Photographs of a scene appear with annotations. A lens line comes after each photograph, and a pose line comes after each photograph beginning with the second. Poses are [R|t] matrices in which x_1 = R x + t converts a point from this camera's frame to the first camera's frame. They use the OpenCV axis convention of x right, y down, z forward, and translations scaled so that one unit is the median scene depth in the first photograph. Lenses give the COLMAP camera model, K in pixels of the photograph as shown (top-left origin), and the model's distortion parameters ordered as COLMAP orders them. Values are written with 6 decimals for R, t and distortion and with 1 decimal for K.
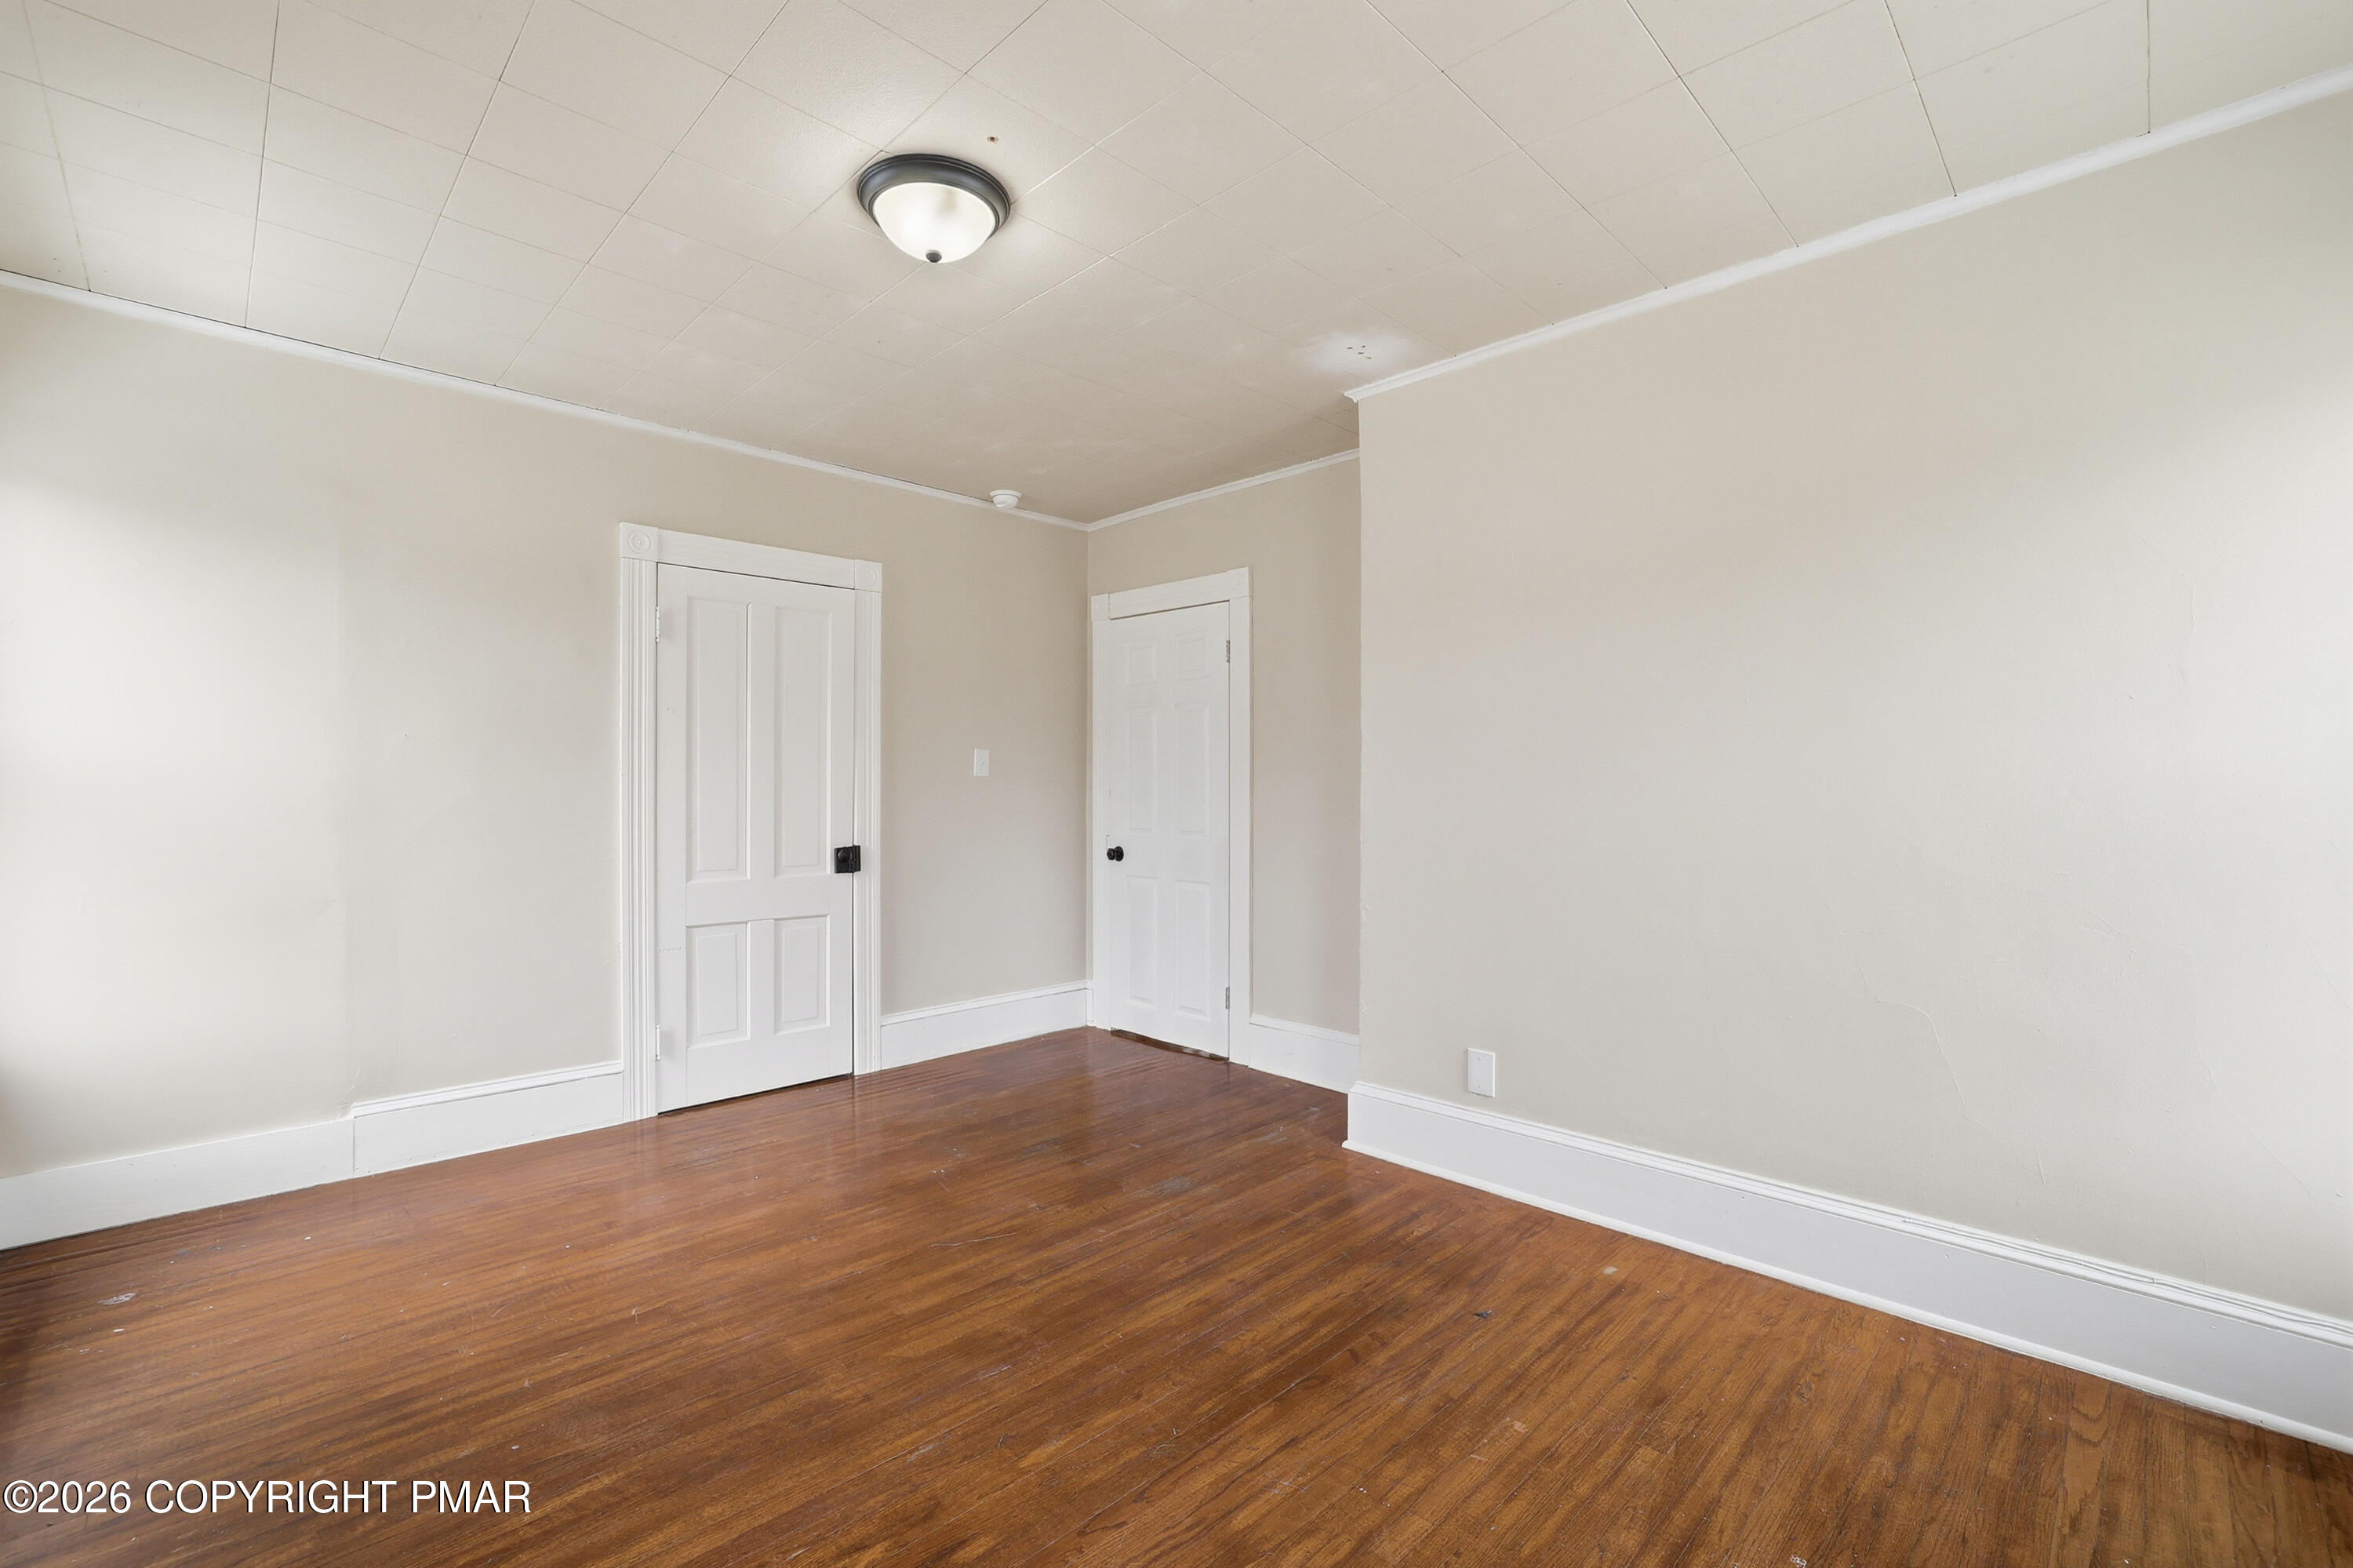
lens RADIAL K [[1021.7, 0, 1173.2], [0, 1021.7, 776.1], [0, 0, 1]] dist [0.001177, 0.000494]
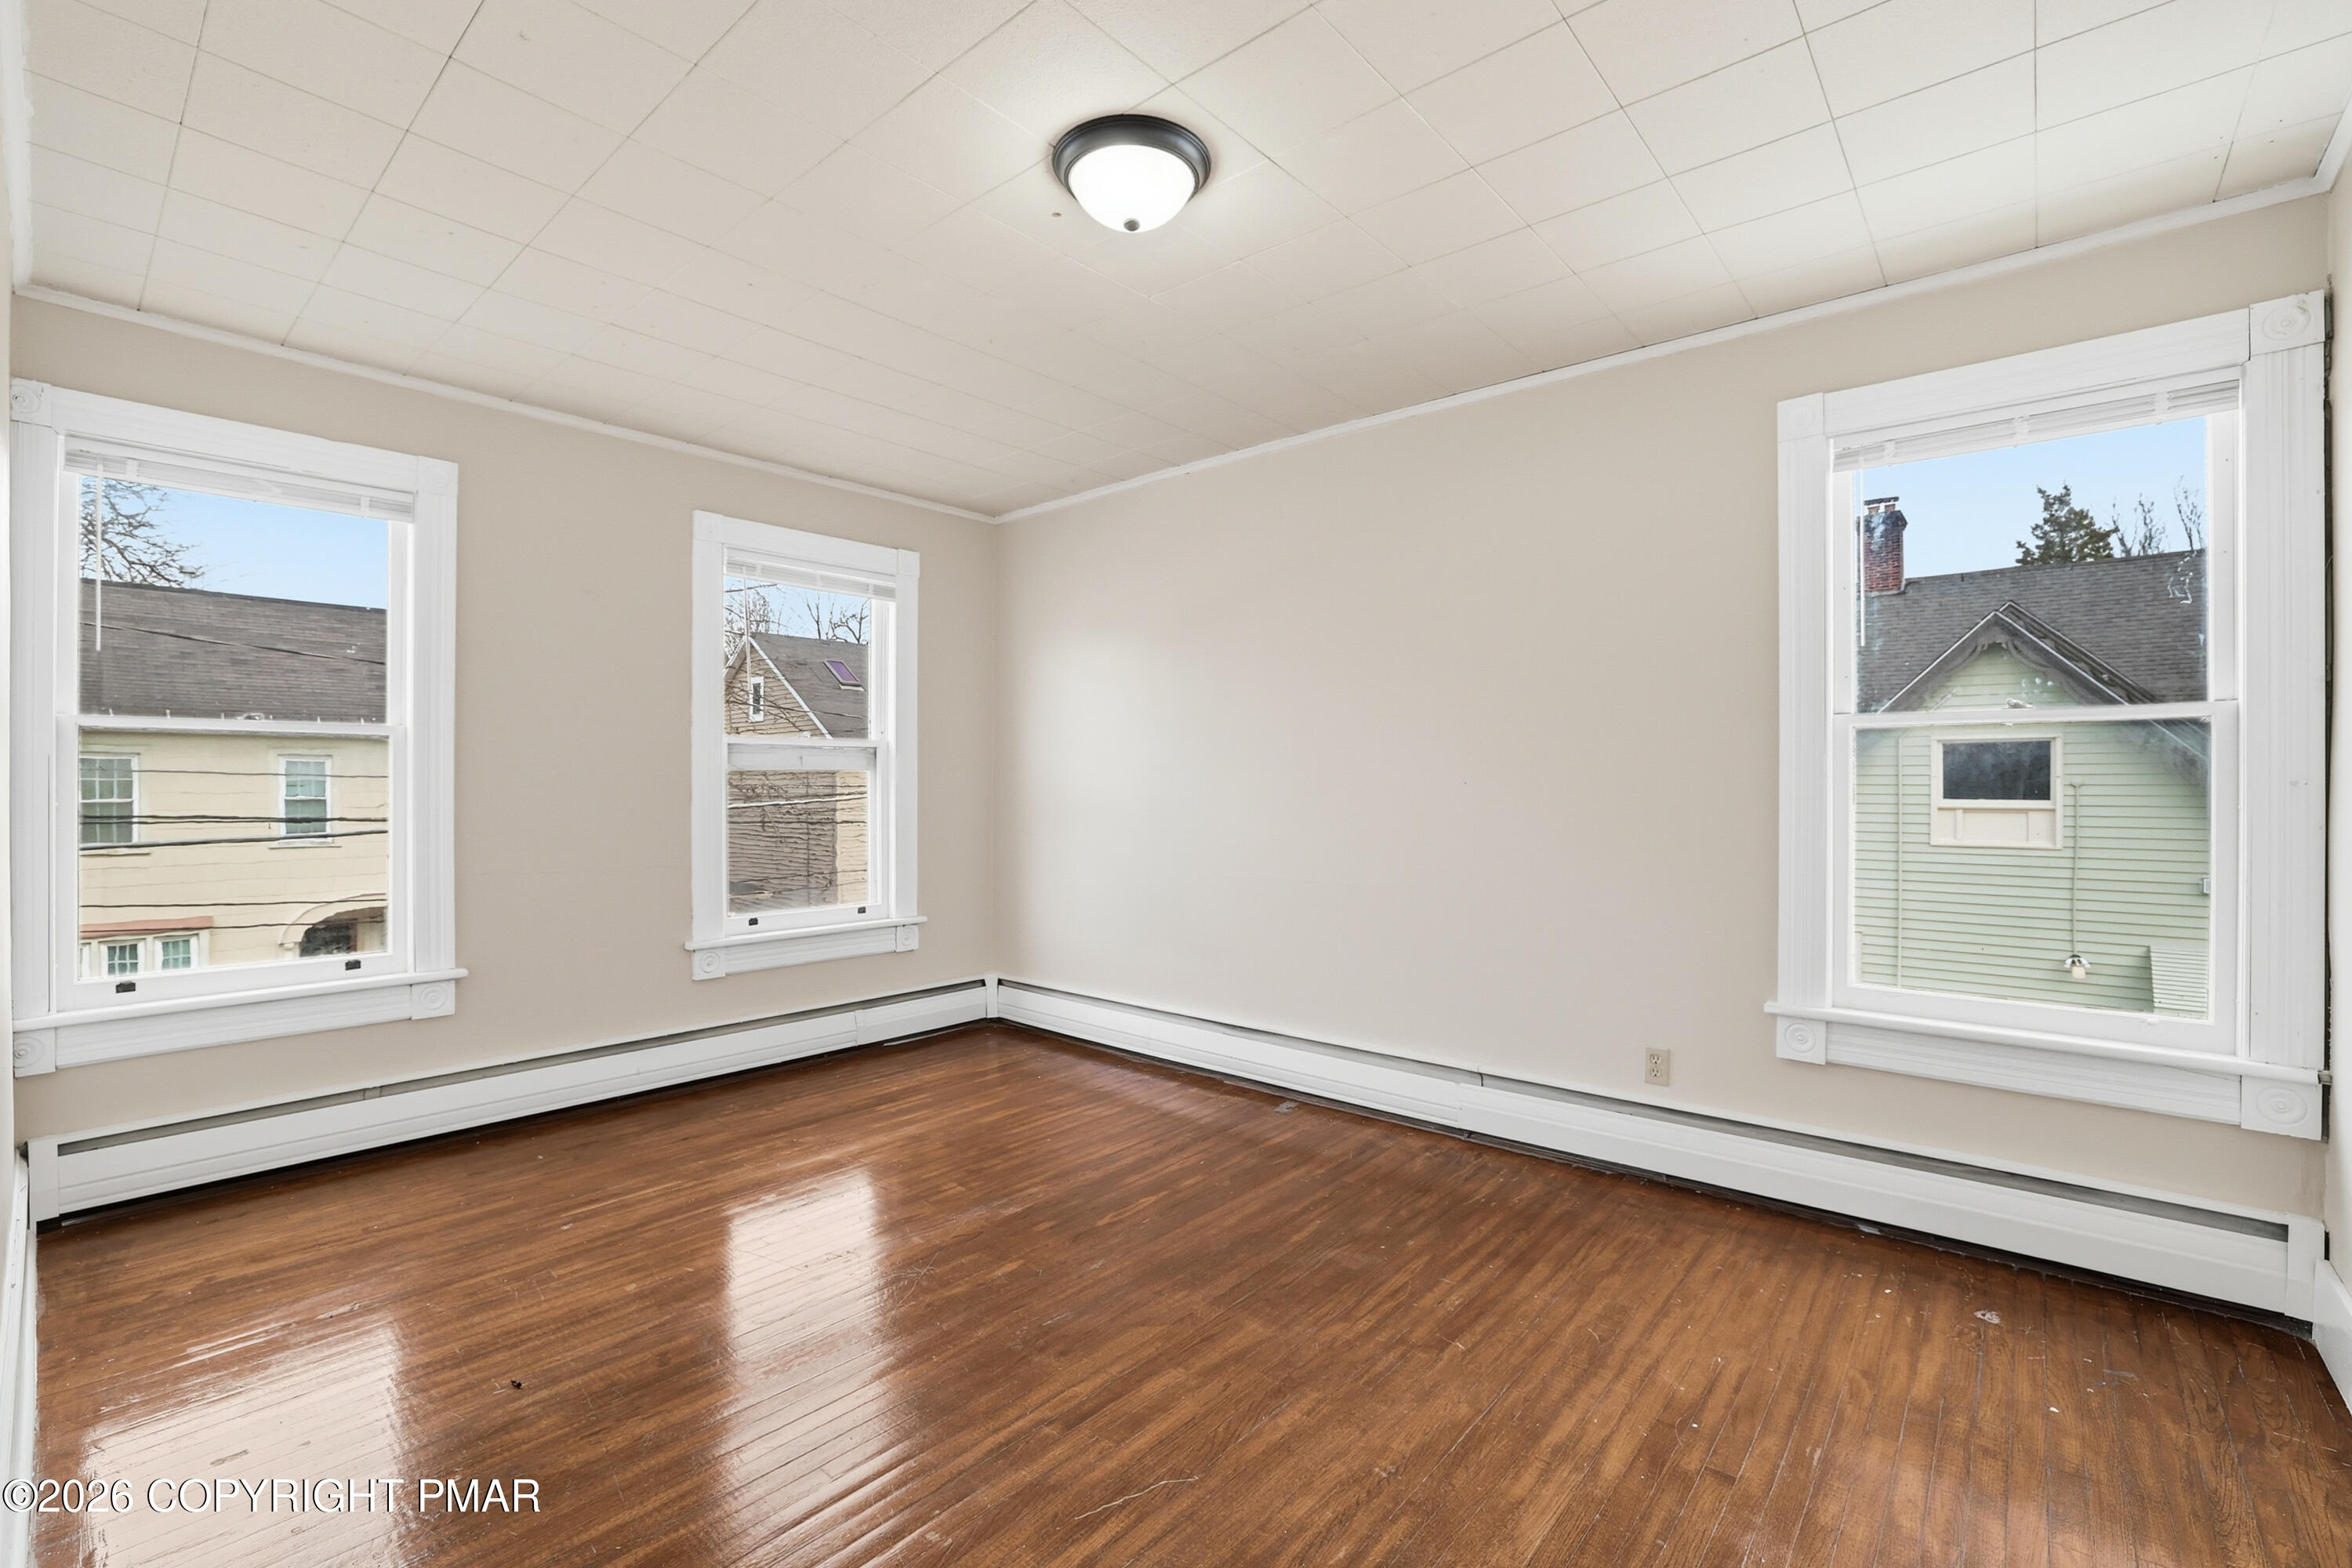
lens RADIAL K [[1021.2, 0, 1163.5], [0, 1021.2, 786.6], [0, 0, 1]] dist [0.001177, 0.000494]
pose [[-0.997633, 0.003021, -0.068702, -0.196173], [0.002640, 0.999981, 0.005636, 0.007578], [0.068718, 0.005441, -0.997621, 1.912888]]
